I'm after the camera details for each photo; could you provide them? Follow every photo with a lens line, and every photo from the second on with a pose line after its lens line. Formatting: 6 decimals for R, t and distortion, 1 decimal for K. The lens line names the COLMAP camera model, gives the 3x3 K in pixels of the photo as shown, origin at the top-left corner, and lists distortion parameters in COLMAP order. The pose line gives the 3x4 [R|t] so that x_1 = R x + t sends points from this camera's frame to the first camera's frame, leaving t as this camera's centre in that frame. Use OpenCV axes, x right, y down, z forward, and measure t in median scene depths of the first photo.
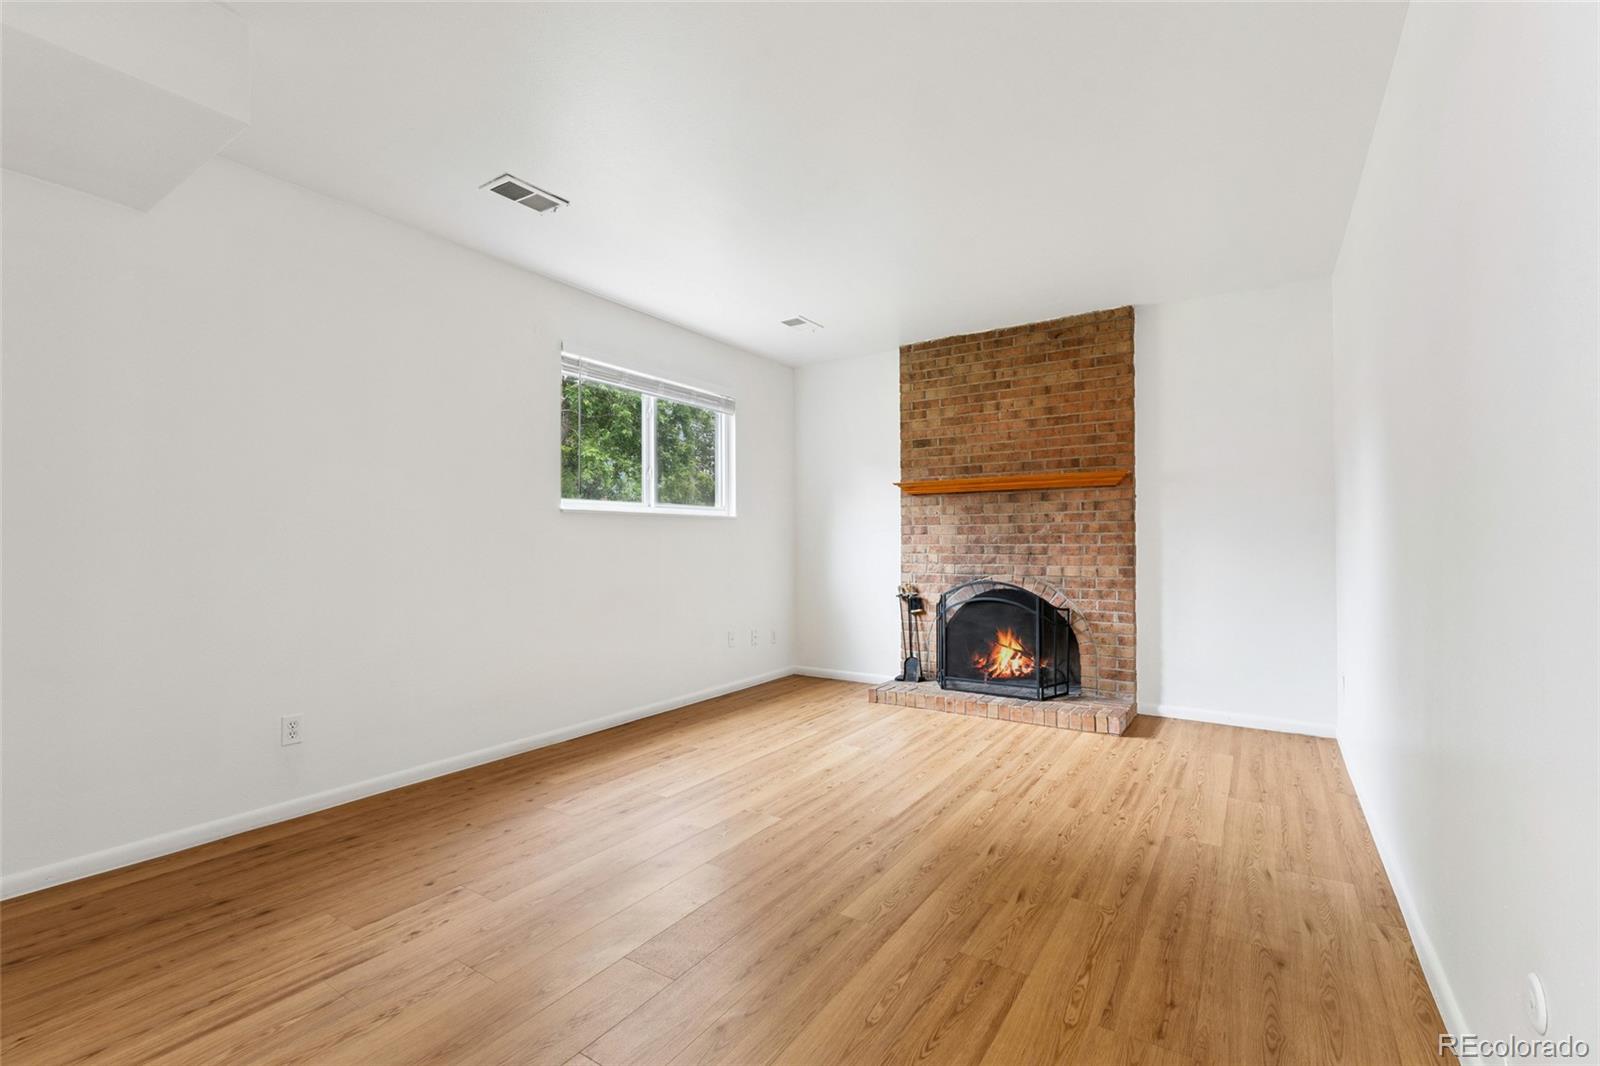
lens RADIAL K [[703.5, 0, 791.2], [0, 703.5, 542.4], [0, 0, 1]] dist [0.002486, 0.000018]
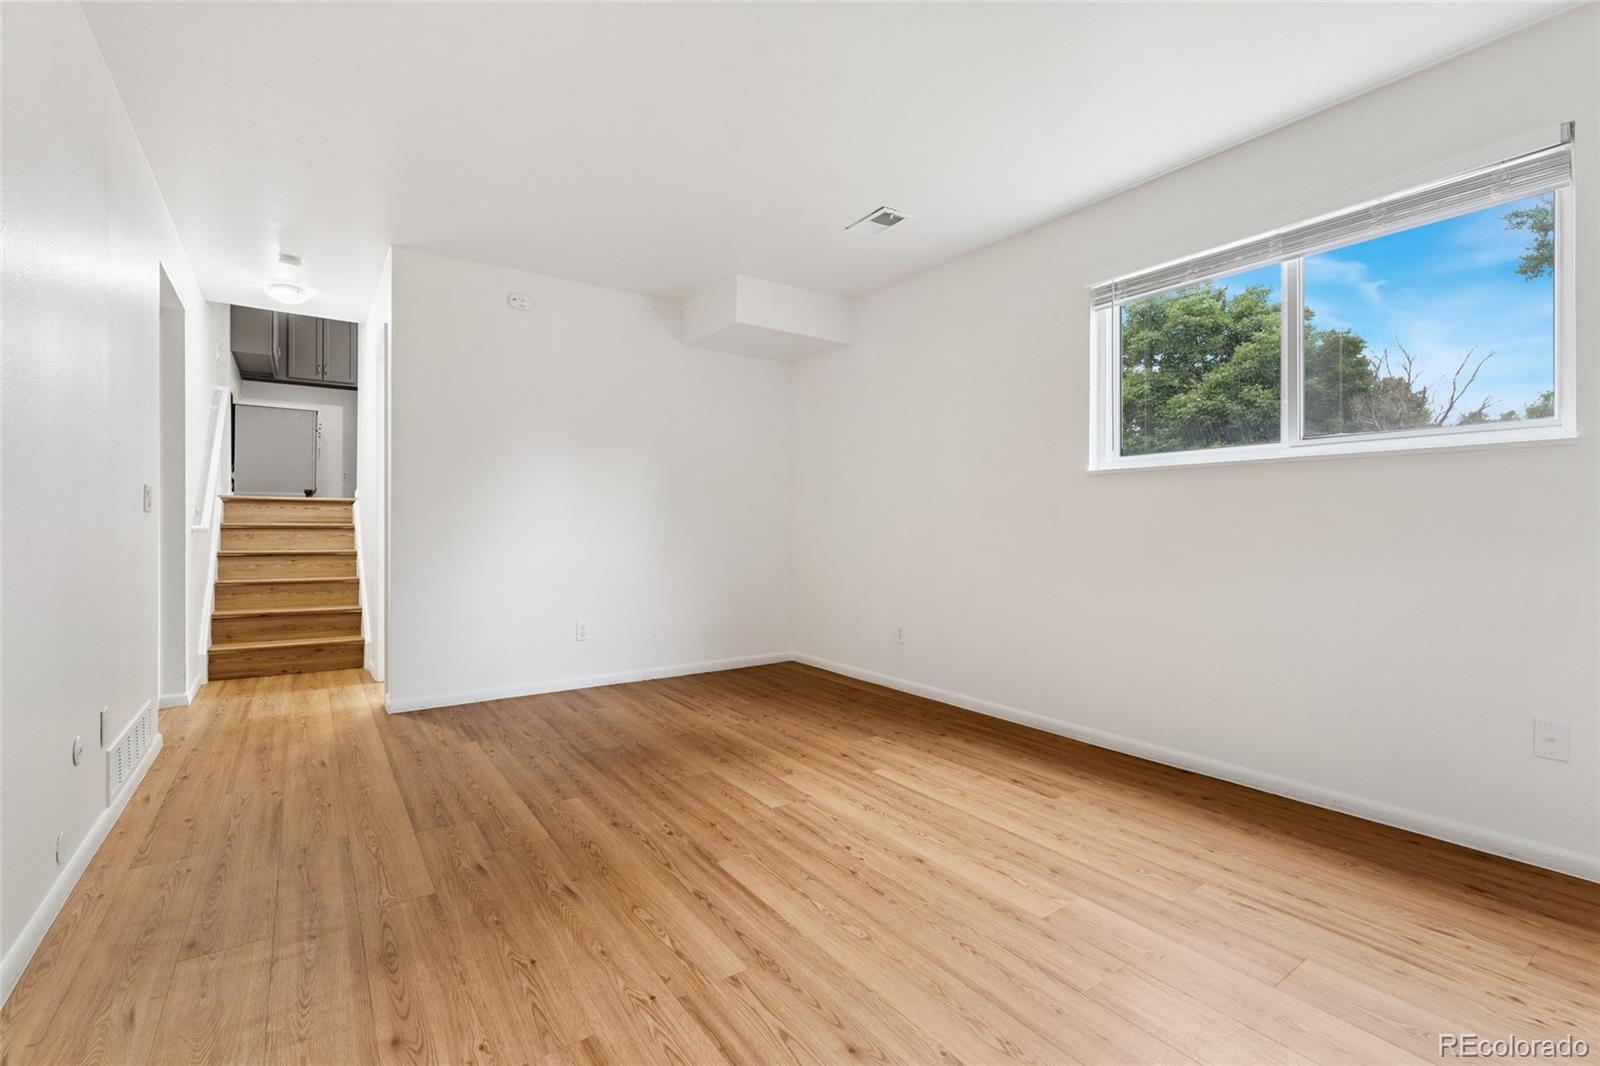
lens RADIAL K [[703.5, 0, 795.9], [0, 703.5, 500.8], [0, 0, 1]] dist [0.002486, 0.000018]
pose [[-0.361325, -0.027531, -0.932033, 0.557000], [0.002343, 0.999534, -0.030433, 0.013446], [0.932437, -0.013180, -0.361092, 0.902664]]
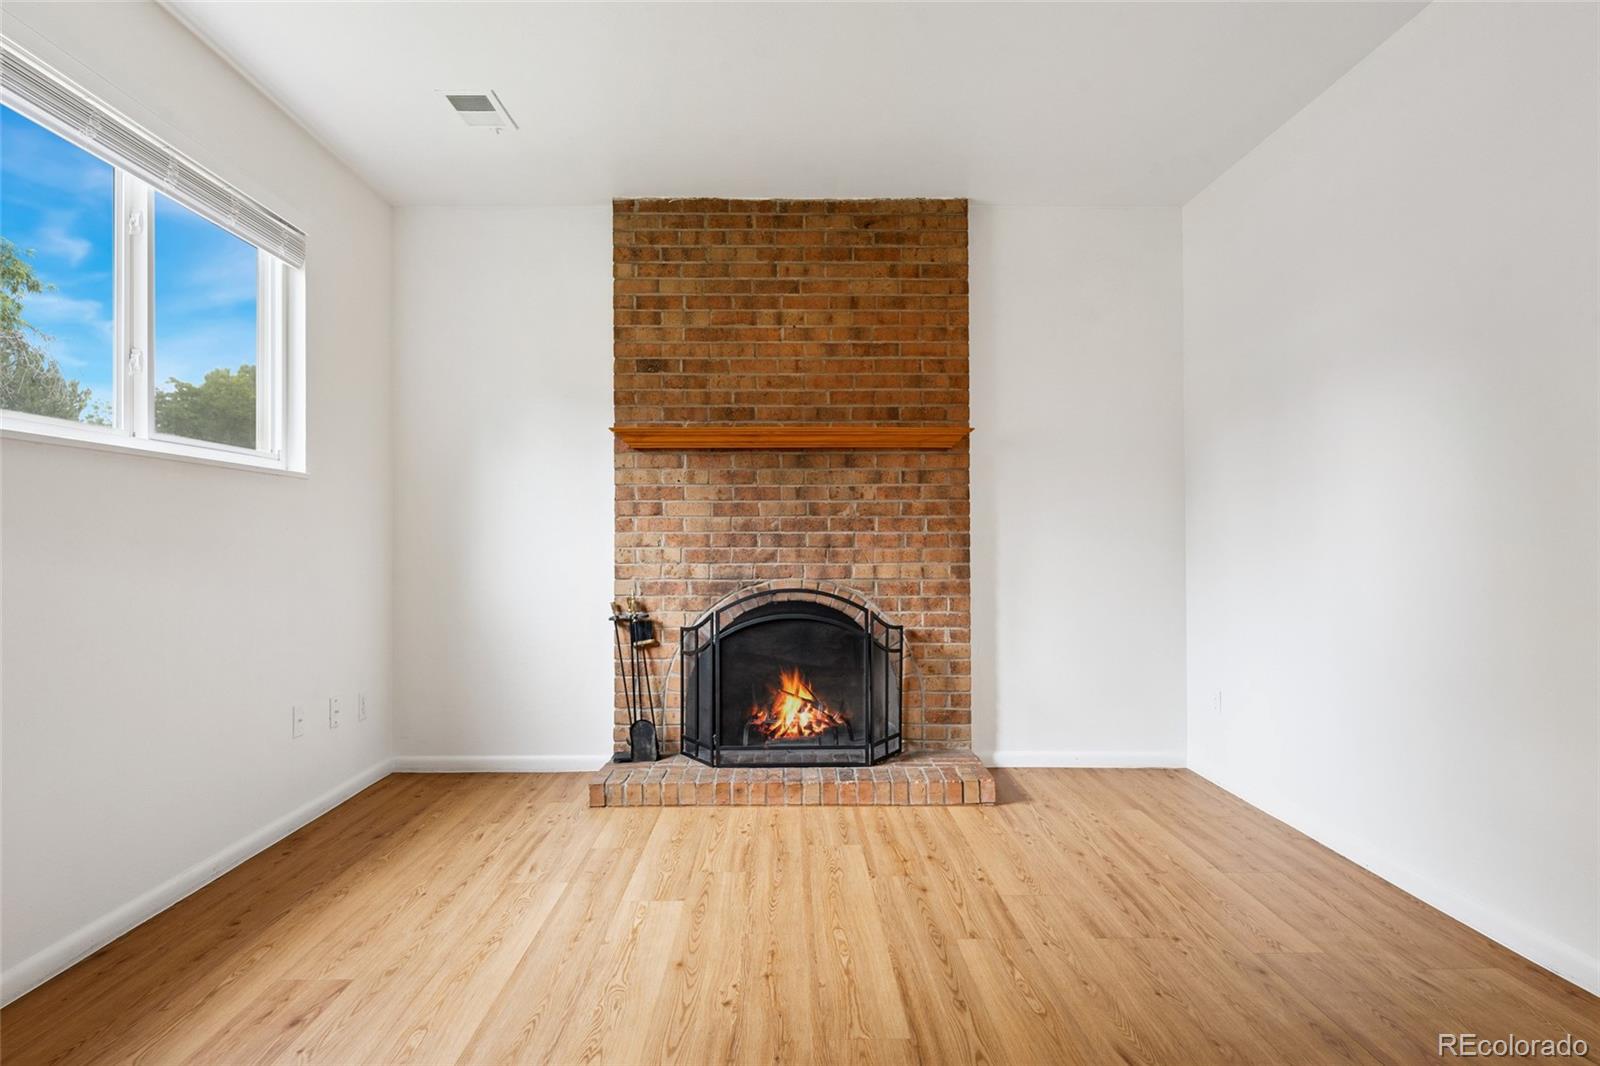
lens RADIAL K [[953.4, 0, 791.0], [0, 953.4, 538.5], [0, 0, 1]] dist [0.003402, -0.005077]
pose [[0.824740, 0.005533, 0.565485, -0.217563], [-0.002014, 0.999975, -0.006846, 0.016848], [-0.565508, 0.004507, 0.824730, 0.308441]]
